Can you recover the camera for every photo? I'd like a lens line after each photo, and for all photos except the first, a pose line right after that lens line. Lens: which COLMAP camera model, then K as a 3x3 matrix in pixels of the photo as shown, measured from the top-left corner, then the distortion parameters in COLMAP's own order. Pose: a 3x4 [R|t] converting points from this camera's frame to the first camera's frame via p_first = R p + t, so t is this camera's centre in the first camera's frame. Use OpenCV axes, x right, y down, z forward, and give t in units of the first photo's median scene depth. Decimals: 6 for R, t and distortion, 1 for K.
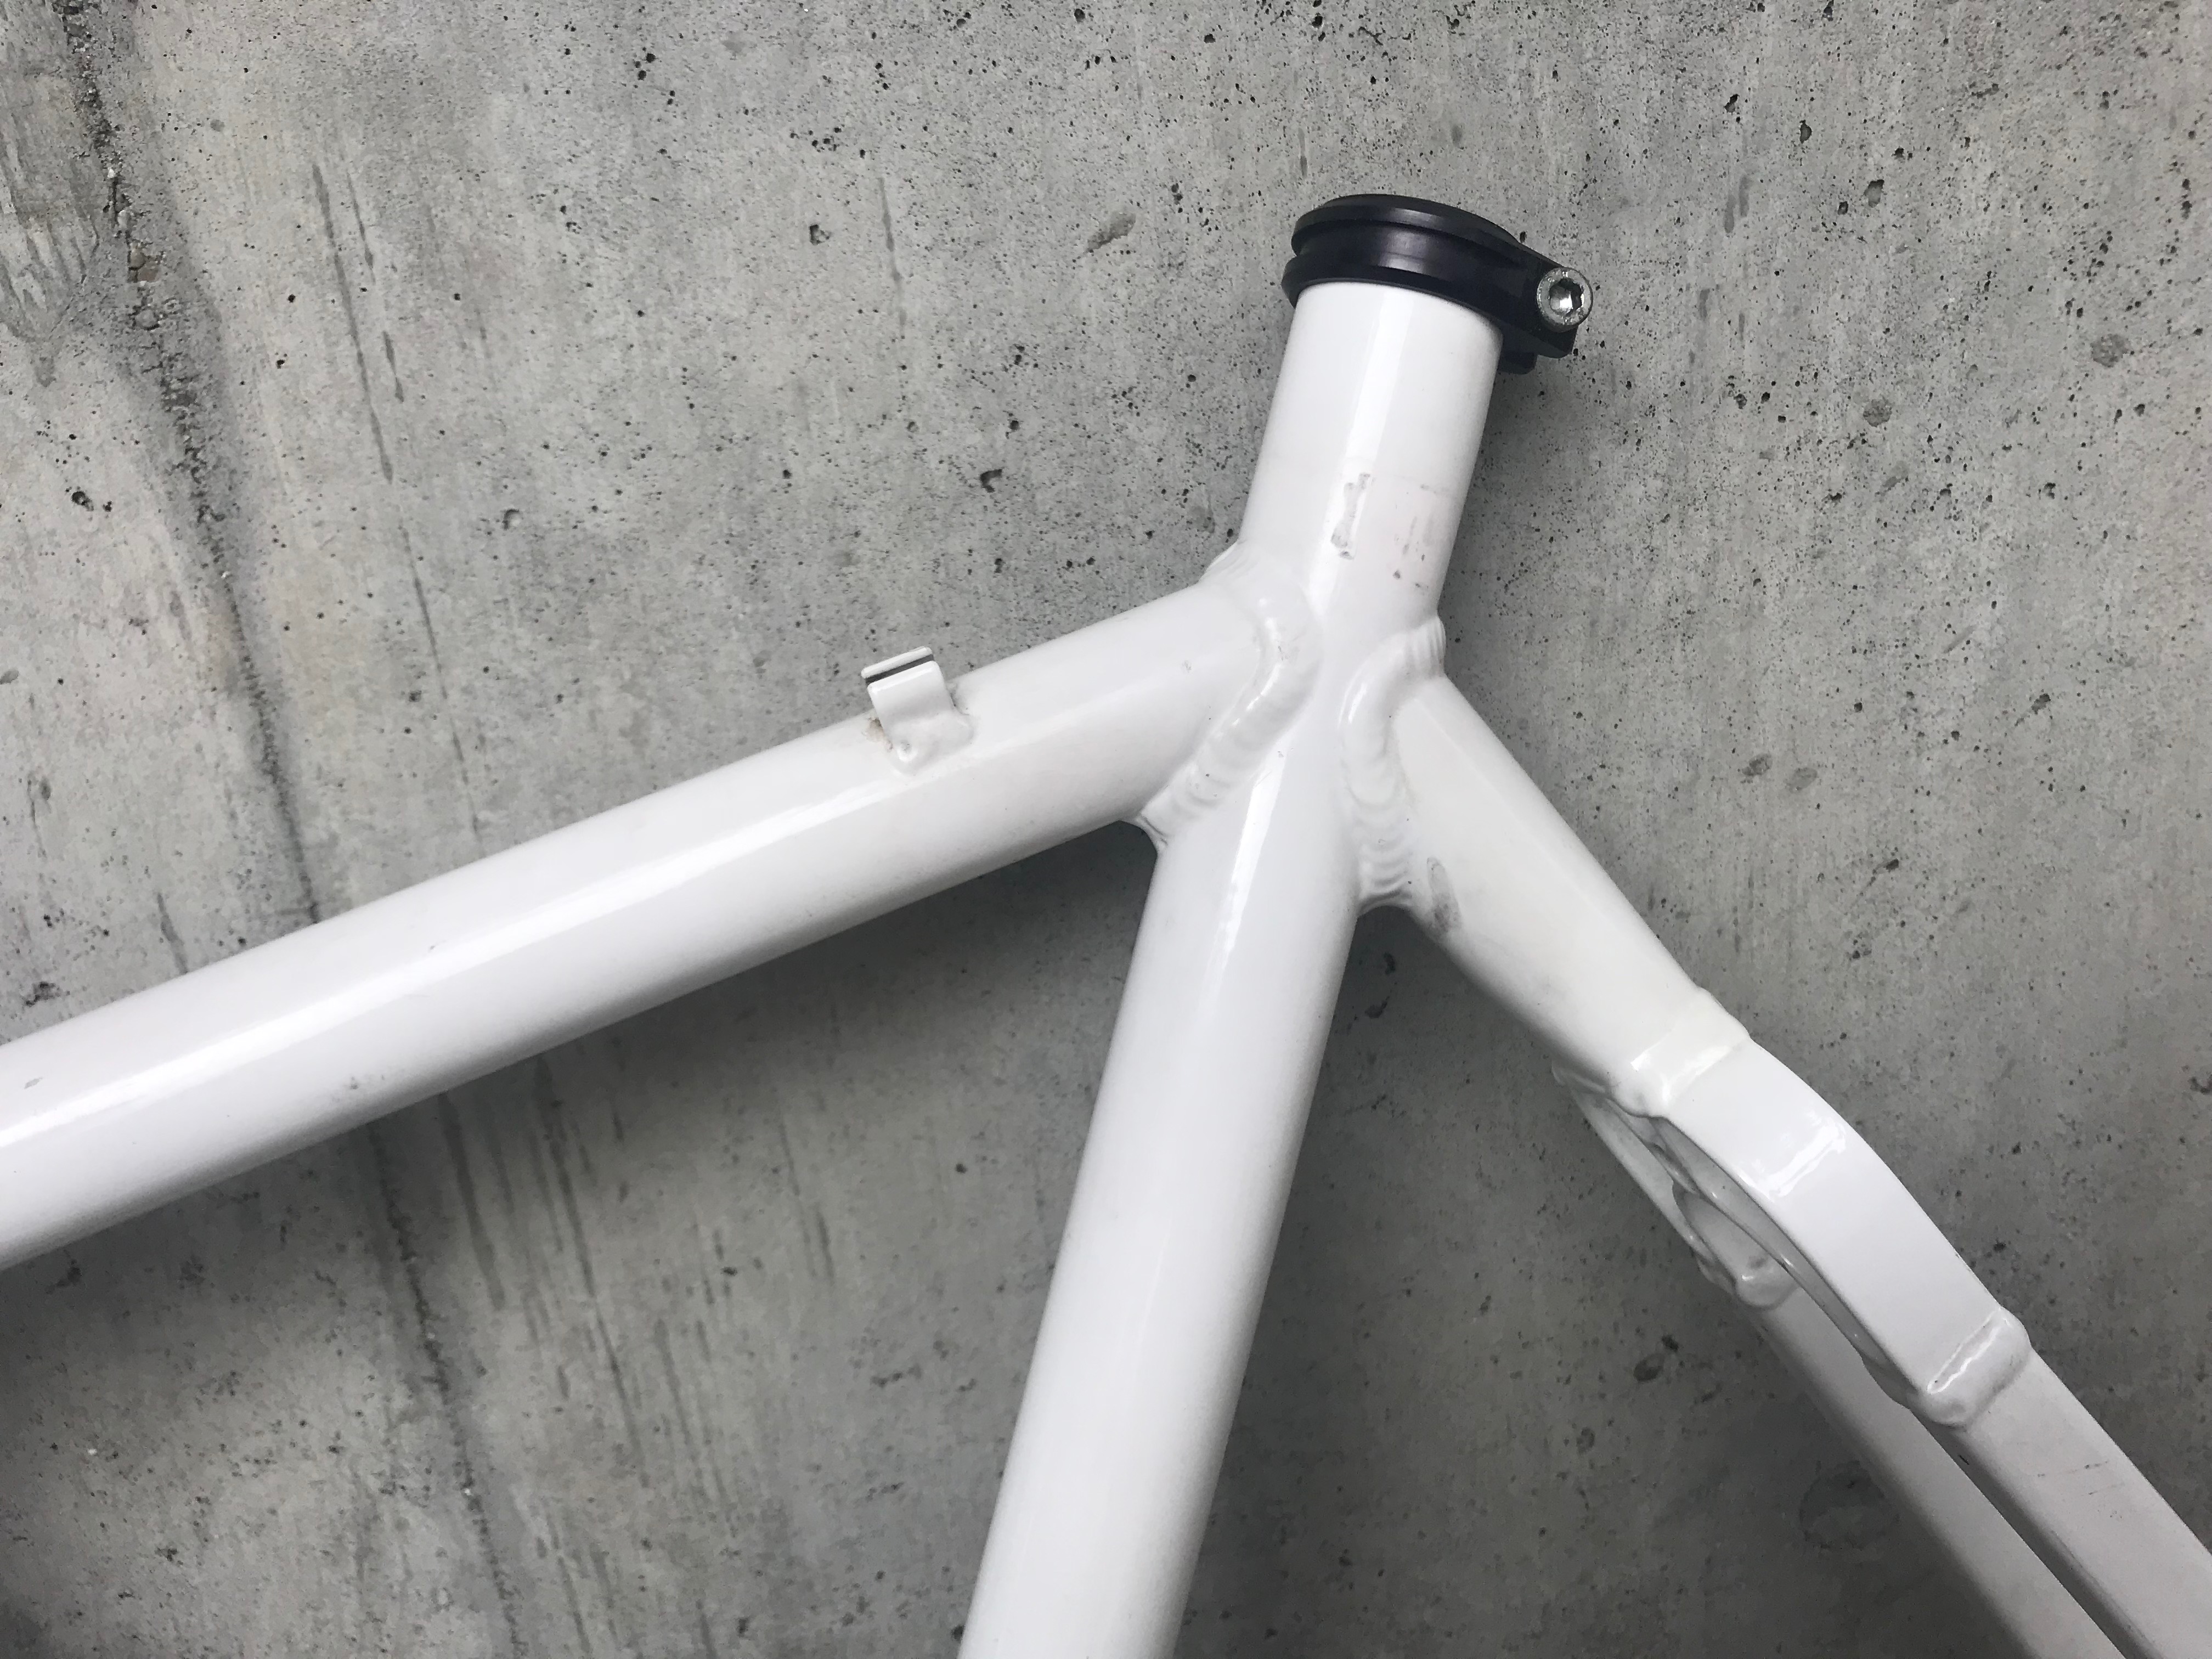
lens RADIAL K [[1829.1, 0, 1097.9], [0, 1829.1, 799.5], [0, 0, 1]] dist [0.001163, -0.000332]
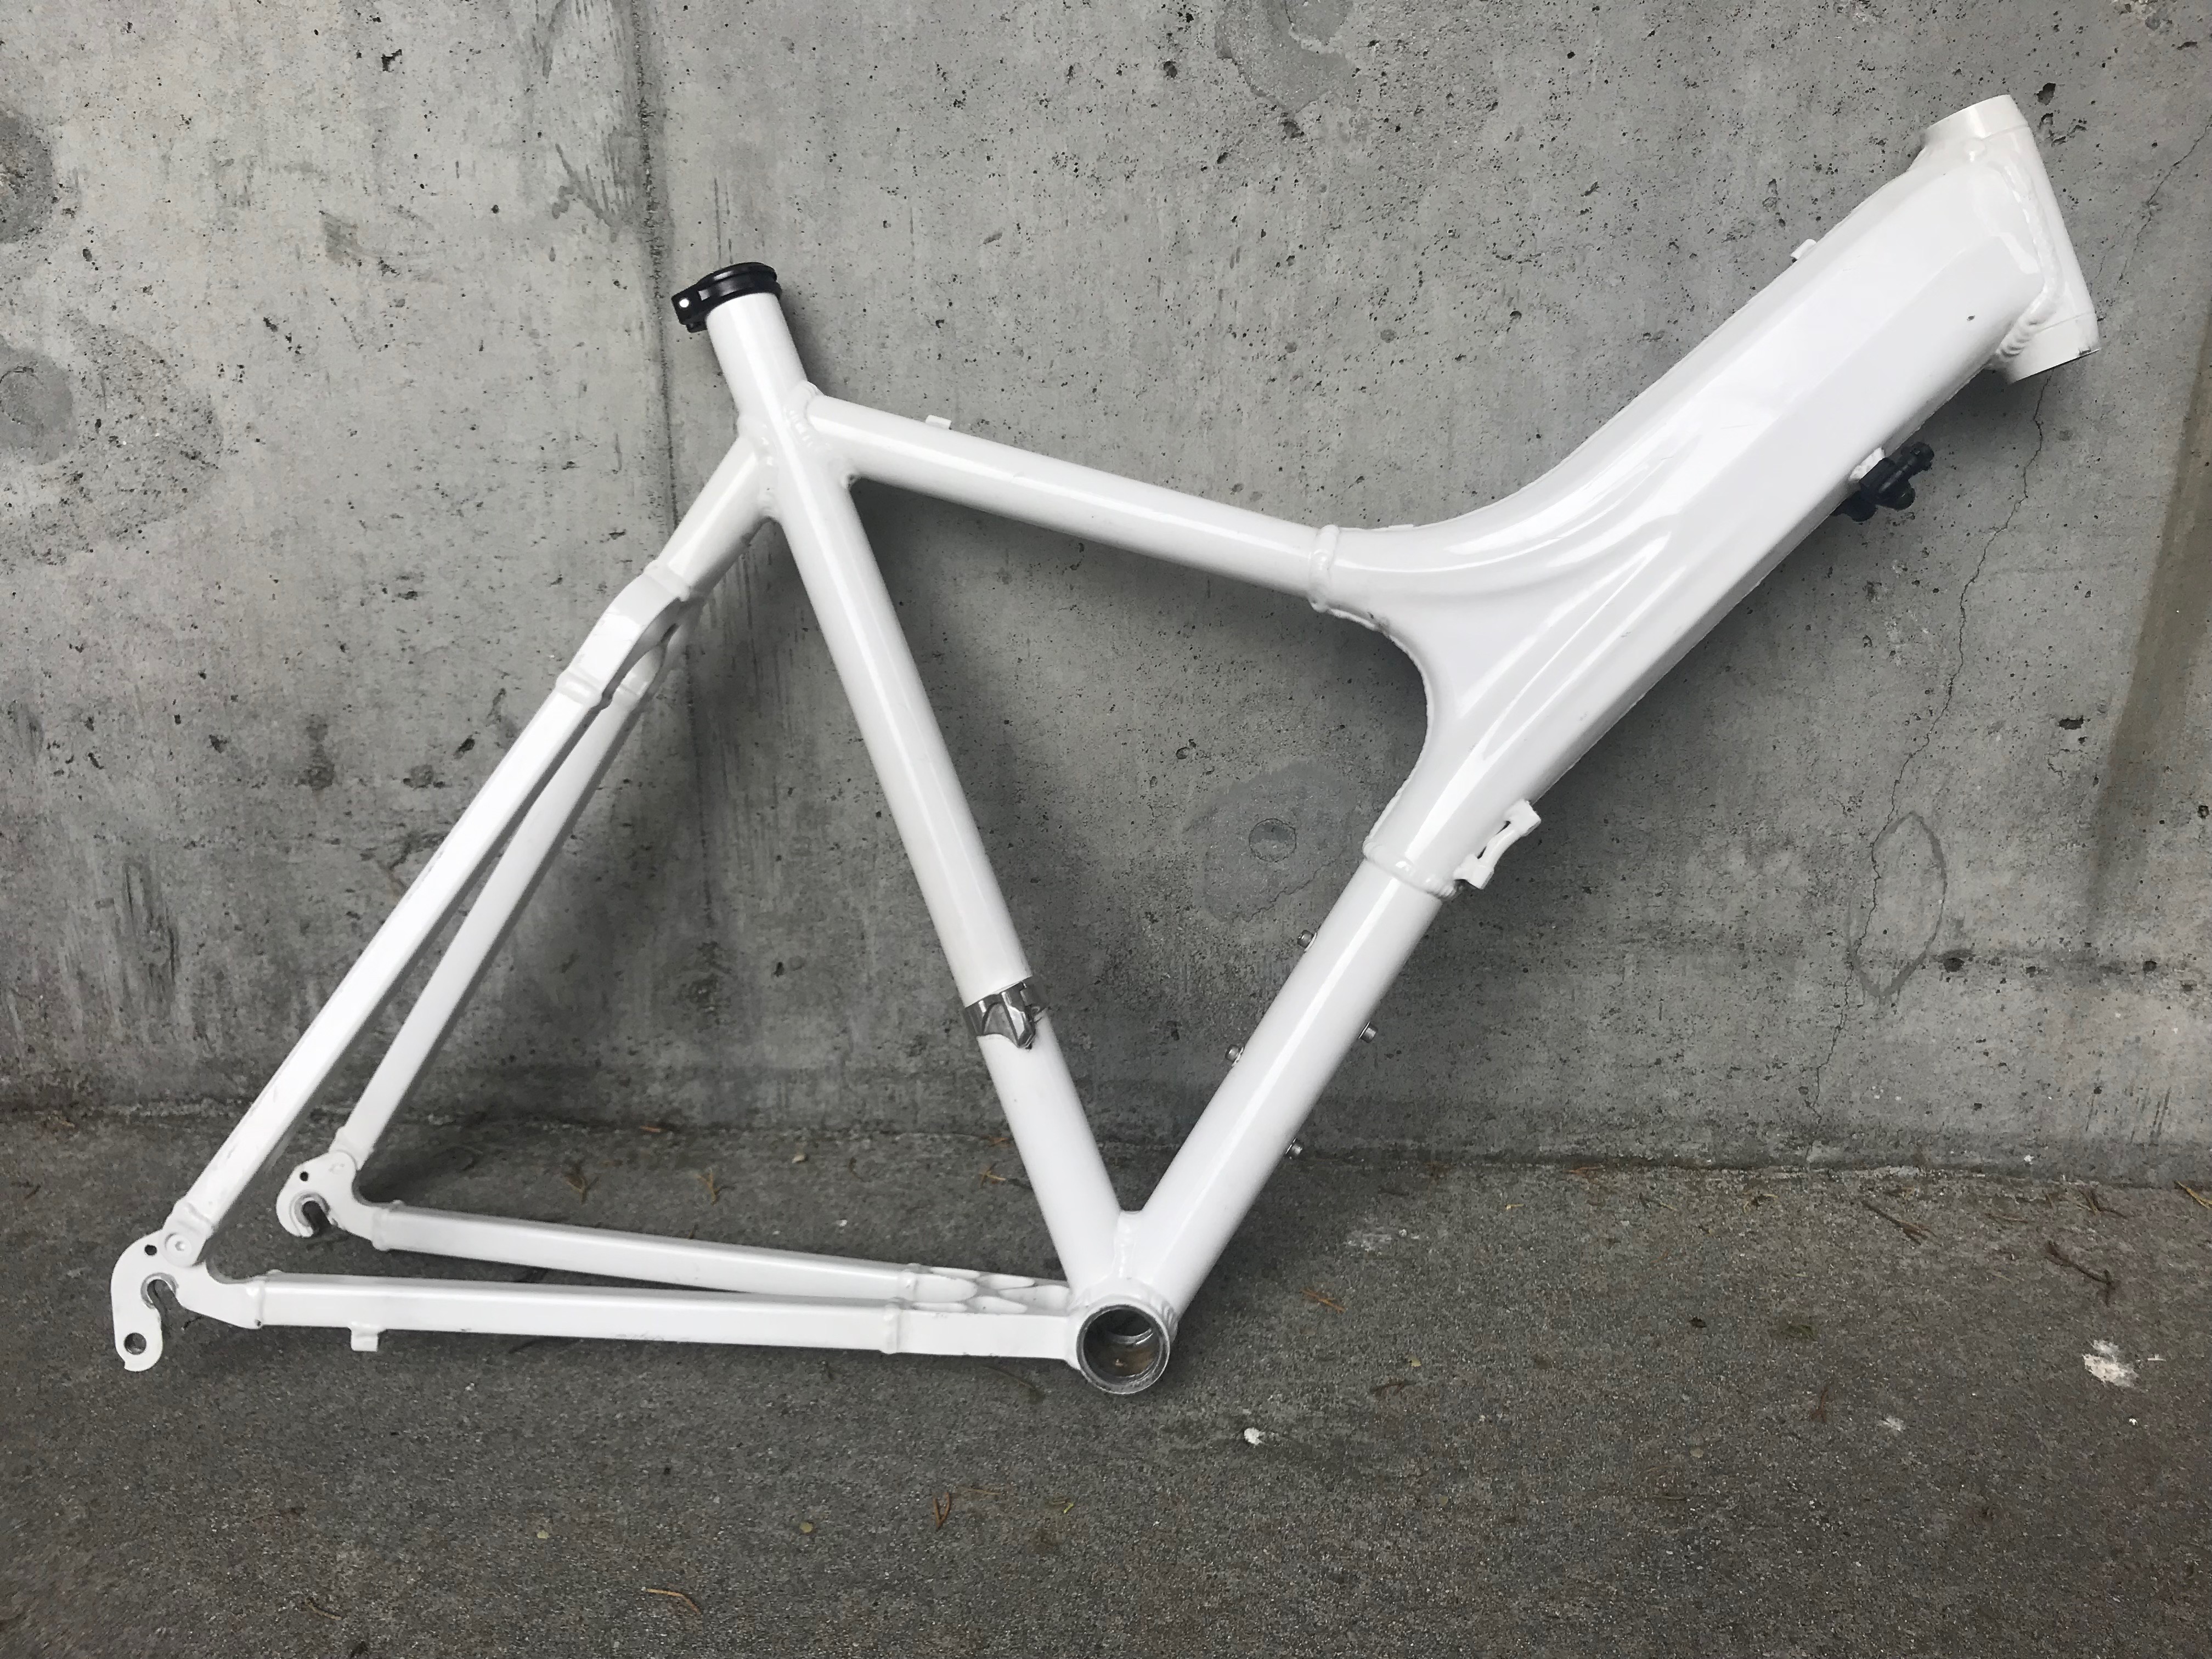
lens RADIAL K [[1829.1, 0, 1124.3], [0, 1829.1, 815.2], [0, 0, 1]] dist [0.001163, -0.000332]
pose [[0.983292, 0.162172, -0.082682, 0.542689], [-0.157551, 0.985705, 0.059691, 0.330155], [0.091181, -0.045667, 0.994787, -1.660981]]
